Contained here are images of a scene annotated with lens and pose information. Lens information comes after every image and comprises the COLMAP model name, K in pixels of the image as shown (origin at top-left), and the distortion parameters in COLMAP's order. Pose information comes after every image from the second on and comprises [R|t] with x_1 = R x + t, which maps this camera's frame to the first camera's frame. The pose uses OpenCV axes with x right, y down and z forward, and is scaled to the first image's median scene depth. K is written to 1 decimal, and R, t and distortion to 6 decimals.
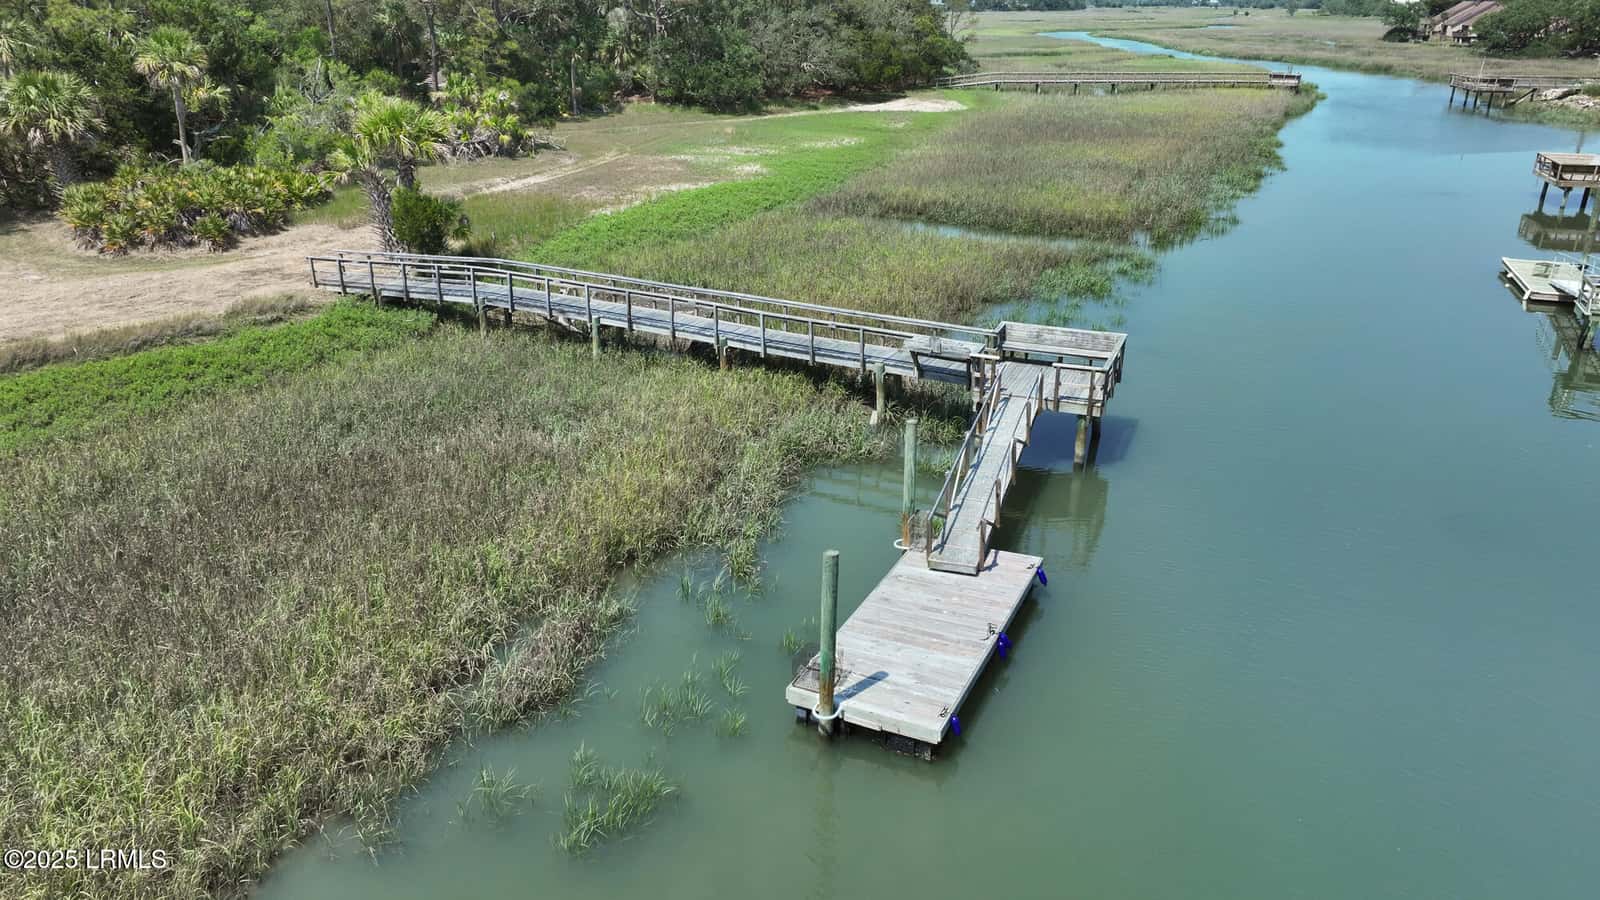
lens RADIAL K [[1116.2, 0, 800.0], [0, 1116.2, 450.0], [0, 0, 1]] dist [0.006546, 0.004409]
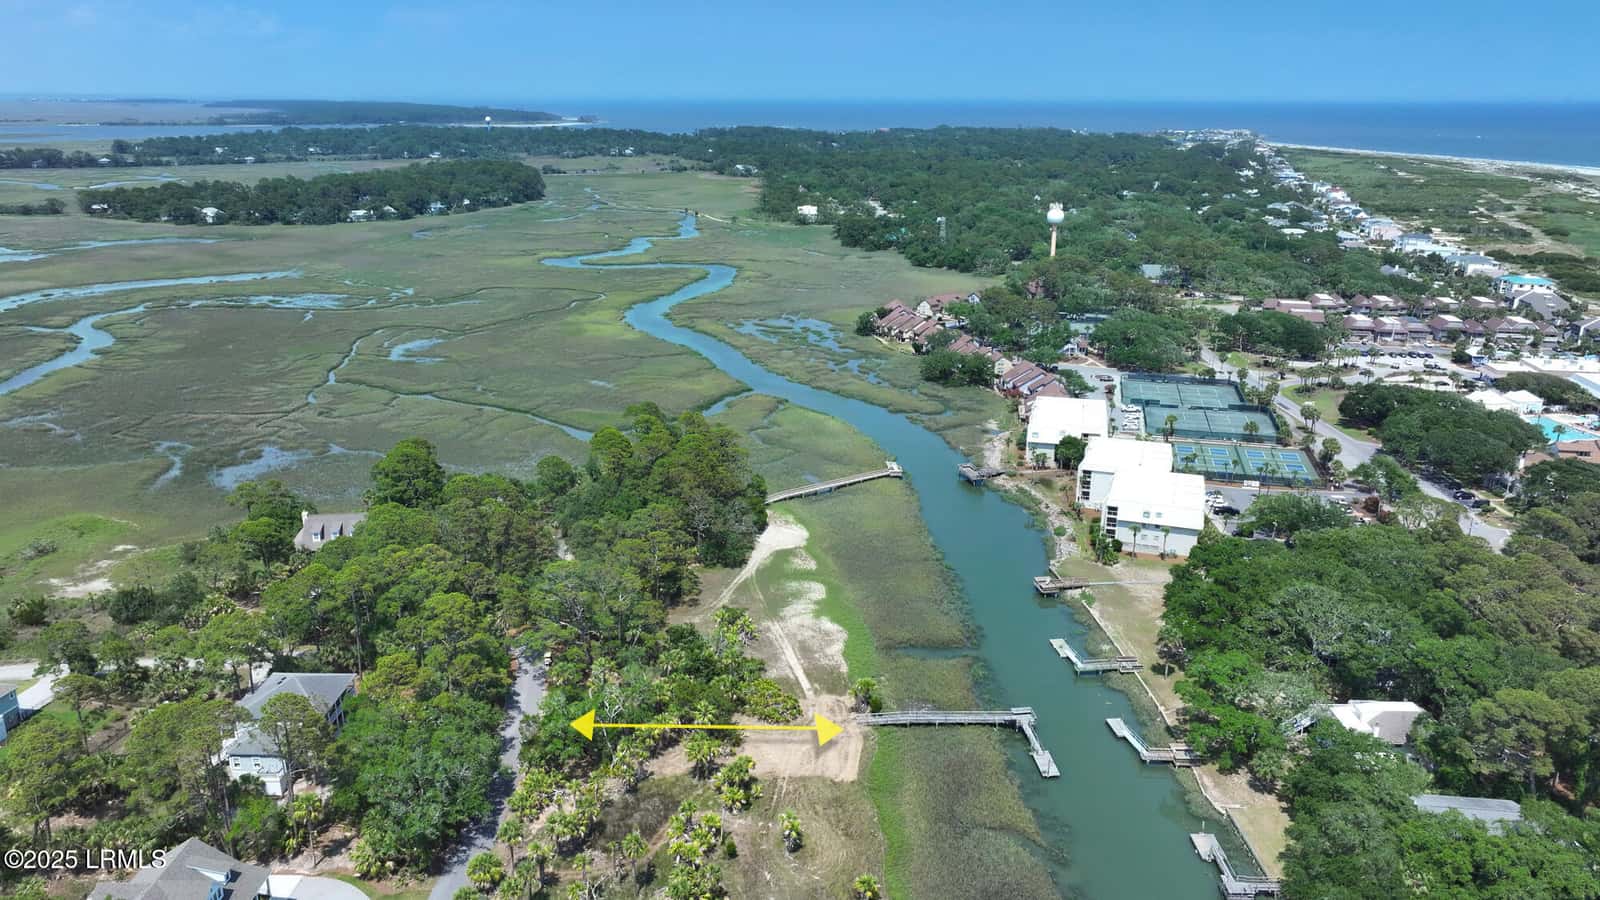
lens RADIAL K [[1116.2, 0, 800.0], [0, 1116.2, 450.0], [0, 0, 1]] dist [0.006546, 0.004409]
pose [[0.870870, -0.153498, 0.466929, -3.140549], [0.186696, 0.982090, -0.025356, -1.421312], [-0.454675, 0.109256, 0.883931, -3.637684]]
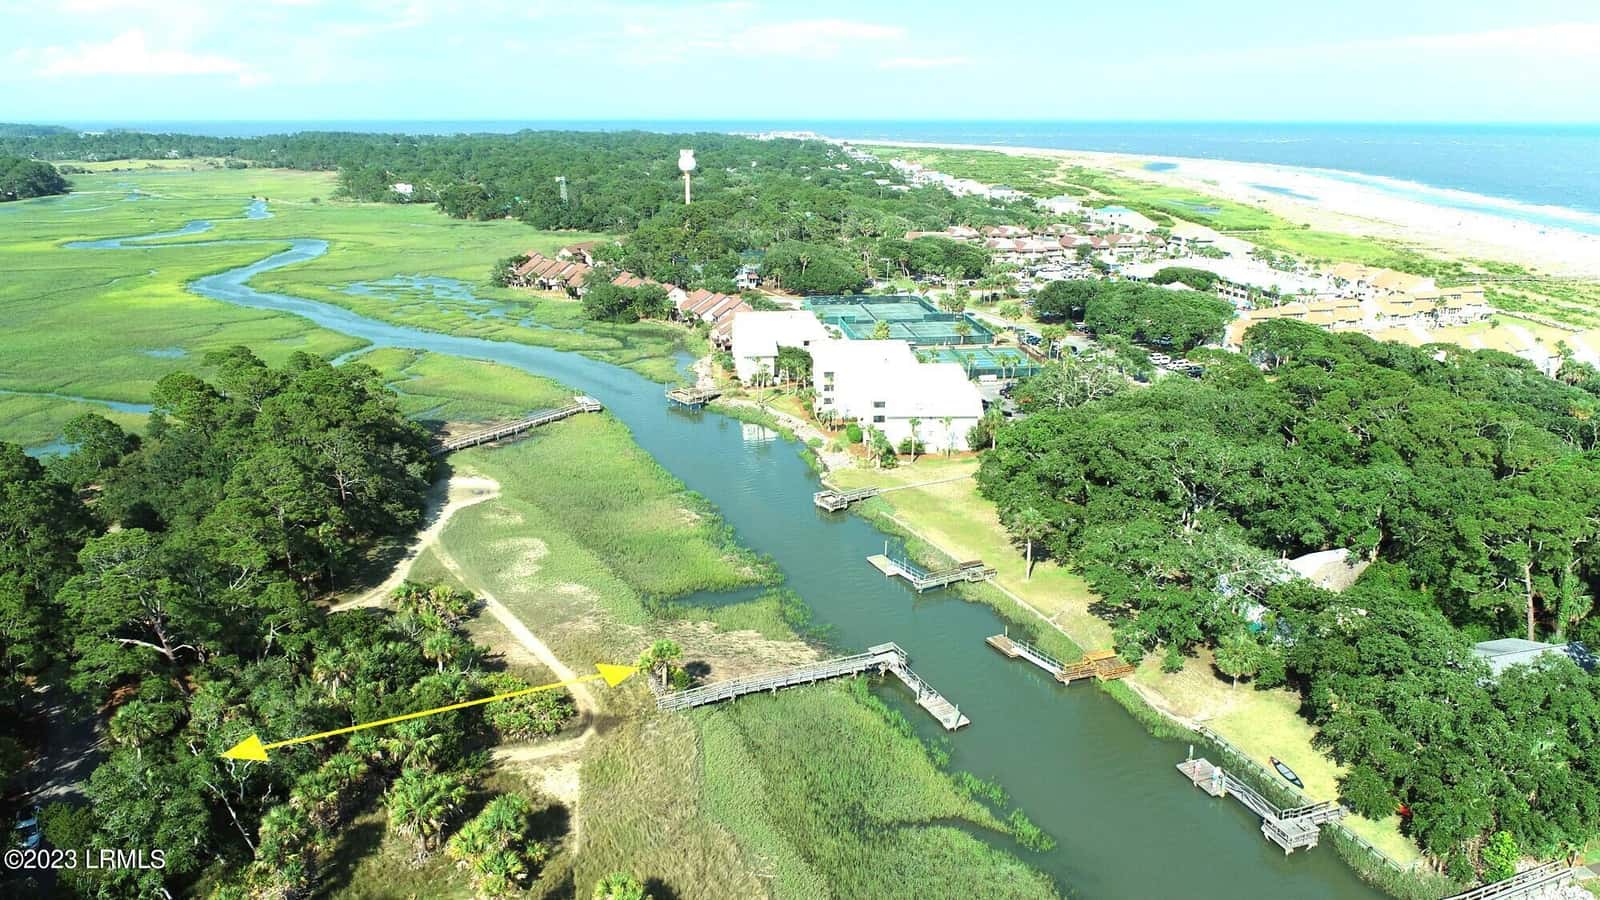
lens RADIAL K [[1074.7, 0, 800.0], [0, 1074.7, 450.0], [0, 0, 1]] dist [-0.010392, 0.004056]
pose [[0.634891, -0.236561, 0.735495, -2.582591], [0.291842, 0.954872, 0.055198, -1.043247], [-0.715361, 0.179603, 0.675278, -1.559620]]
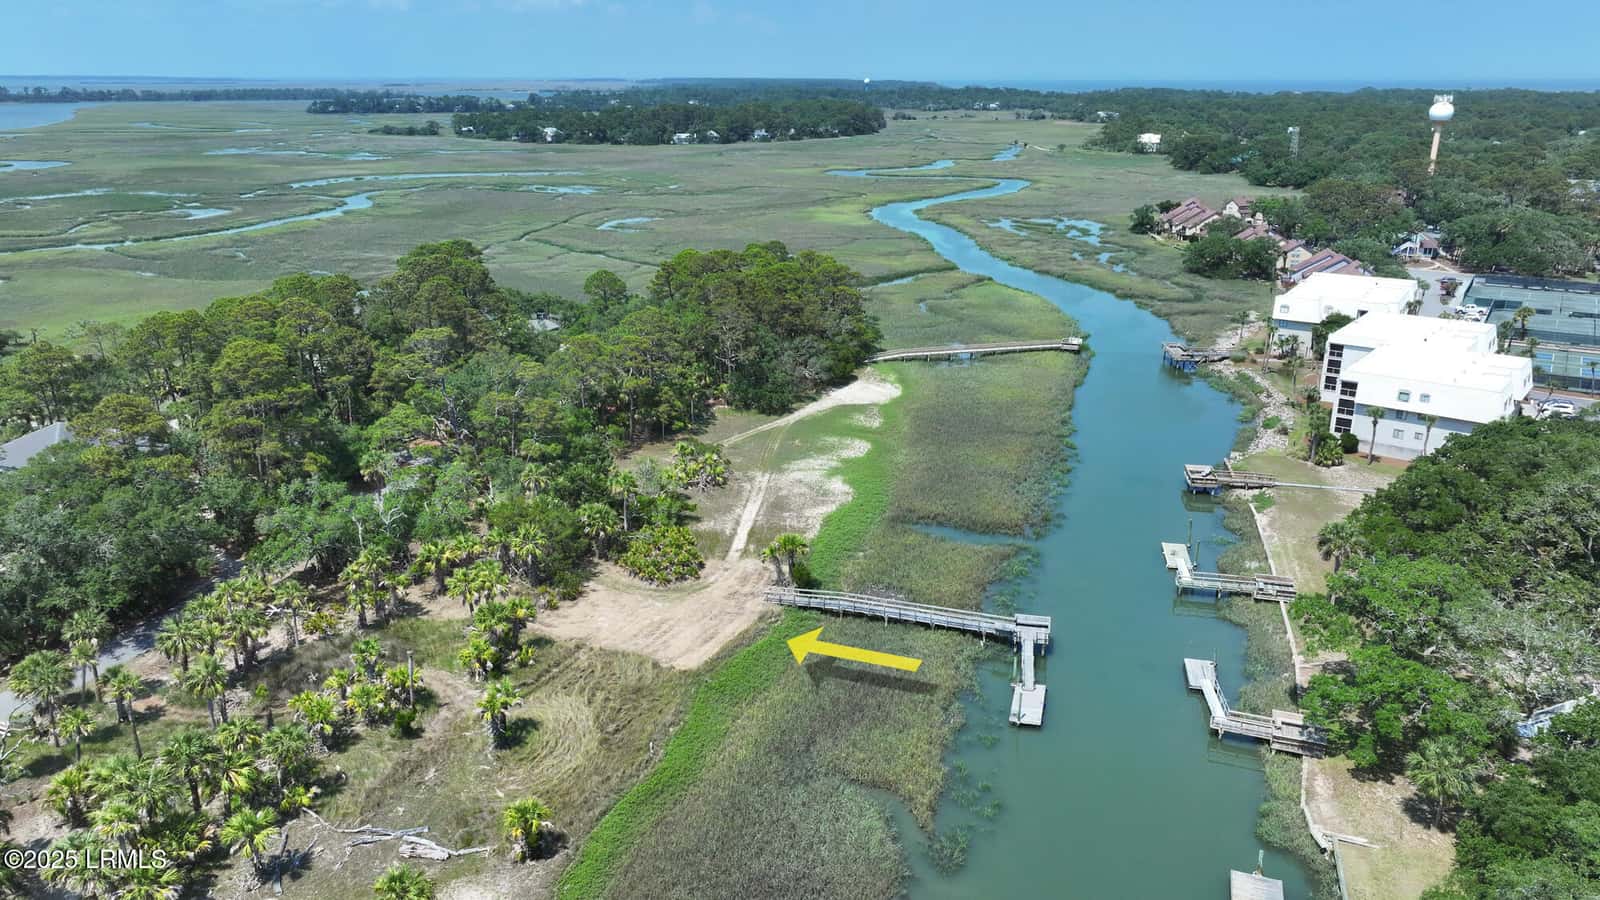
lens RADIAL K [[1123.7, 0, 800.0], [0, 1123.7, 450.0], [0, 0, 1]] dist [0.001211, 0.002532]
pose [[0.984902, -0.061575, 0.161795, -0.966480], [0.071199, 0.995979, -0.054370, -0.452203], [-0.157796, 0.065069, 0.985326, -2.266248]]
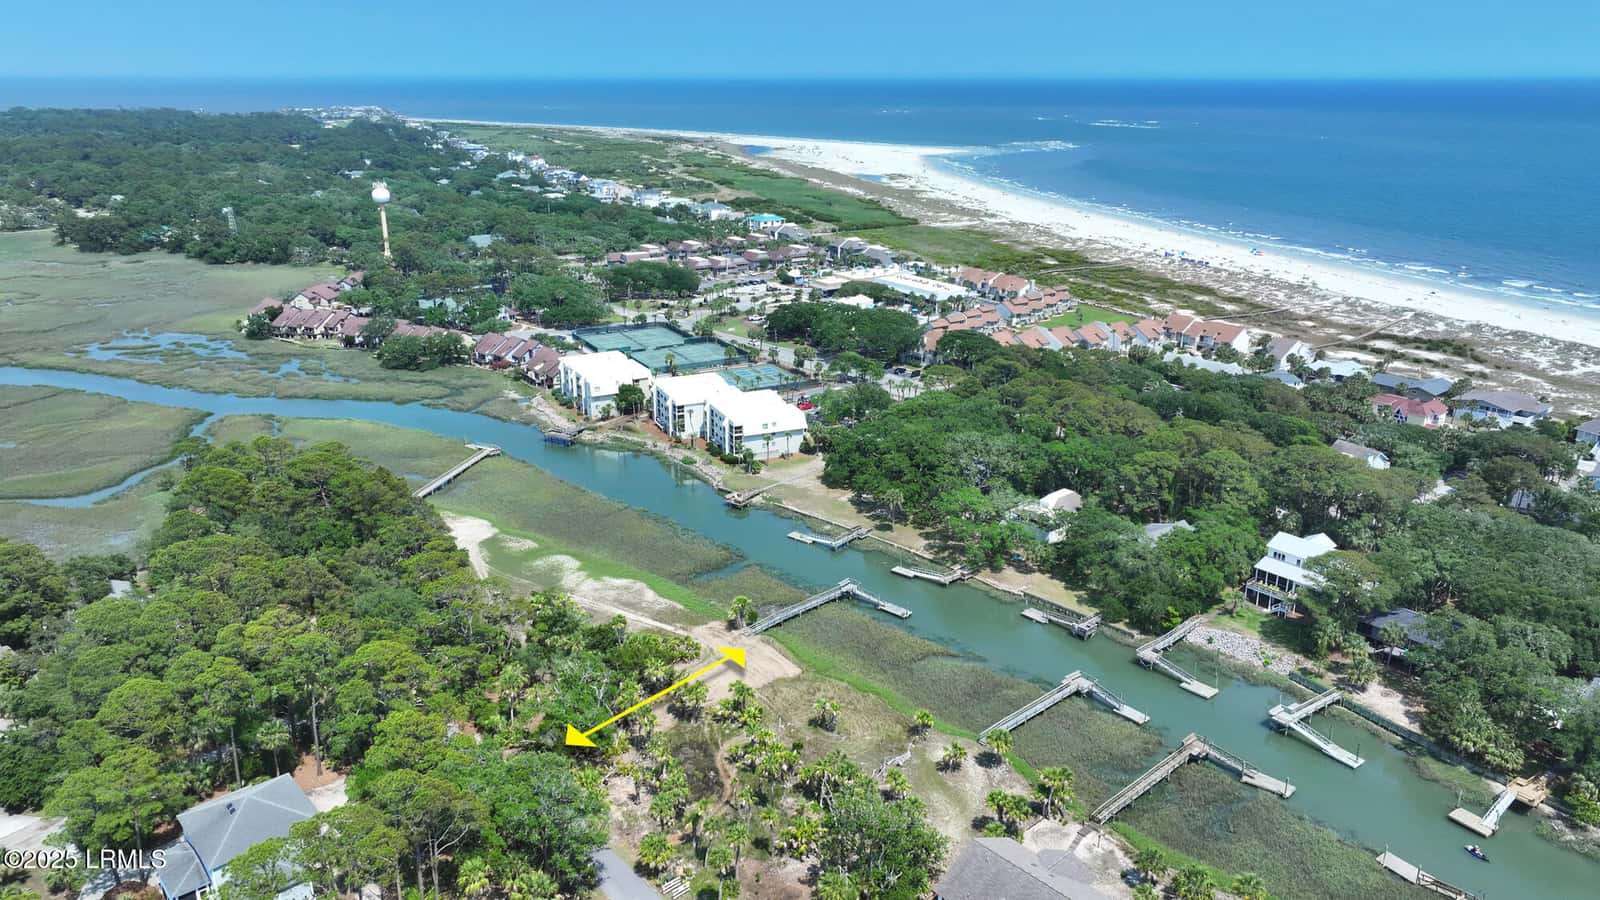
lens RADIAL K [[1116.2, 0, 800.0], [0, 1116.2, 450.0], [0, 0, 1]] dist [0.006546, 0.004409]
pose [[0.304021, -0.312096, 0.900093, -5.641788], [0.358062, 0.912975, 0.195622, -2.214356], [-0.882816, 0.262816, 0.389313, -1.671544]]
